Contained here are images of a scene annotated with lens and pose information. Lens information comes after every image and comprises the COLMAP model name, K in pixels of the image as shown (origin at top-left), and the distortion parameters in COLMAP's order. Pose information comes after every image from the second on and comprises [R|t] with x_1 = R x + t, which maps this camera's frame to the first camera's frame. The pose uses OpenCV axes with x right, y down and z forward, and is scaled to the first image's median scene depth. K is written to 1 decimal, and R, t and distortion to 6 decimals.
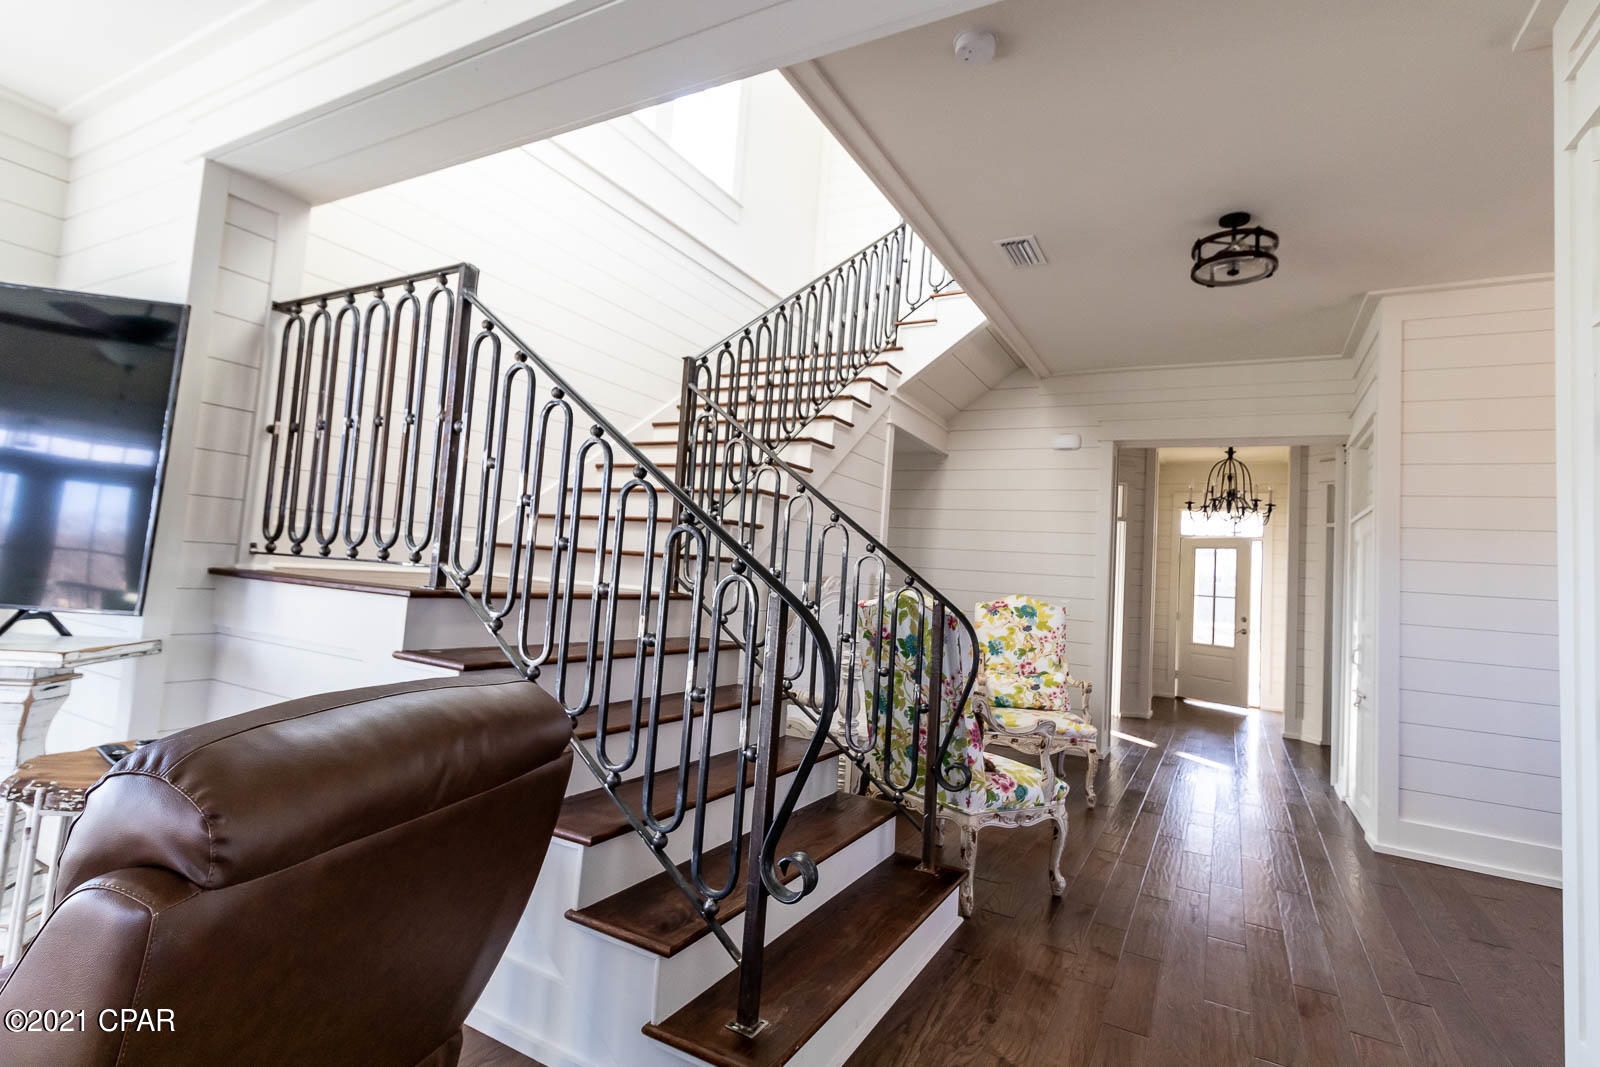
lens RADIAL K [[782.2, 0, 784.4], [0, 782.2, 529.9], [0, 0, 1]] dist [-0.000787, 0.000008]
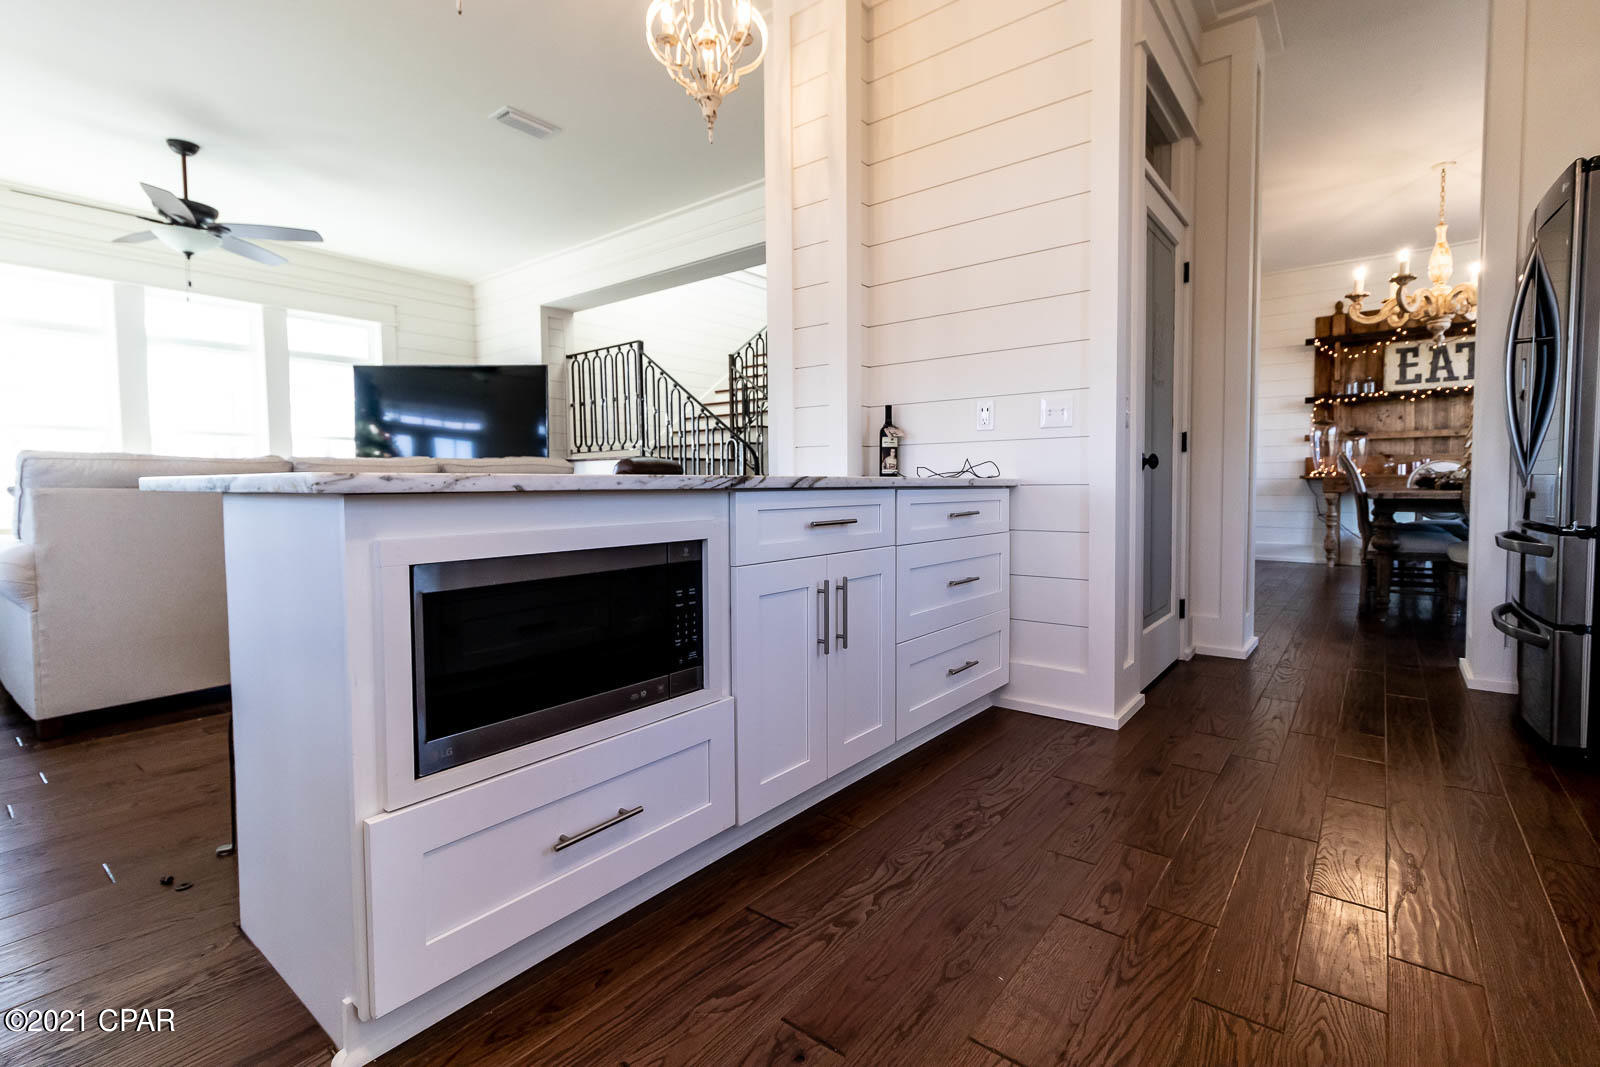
lens RADIAL K [[732.8, 0, 808.2], [0, 732.8, 521.3], [0, 0, 1]] dist [-0.001994, 0.000259]
pose [[0.985542, -0.074804, -0.152023, 0.501825], [0.091315, 0.990304, 0.104692, 0.076424], [0.142717, -0.117060, 0.982817, -1.454220]]
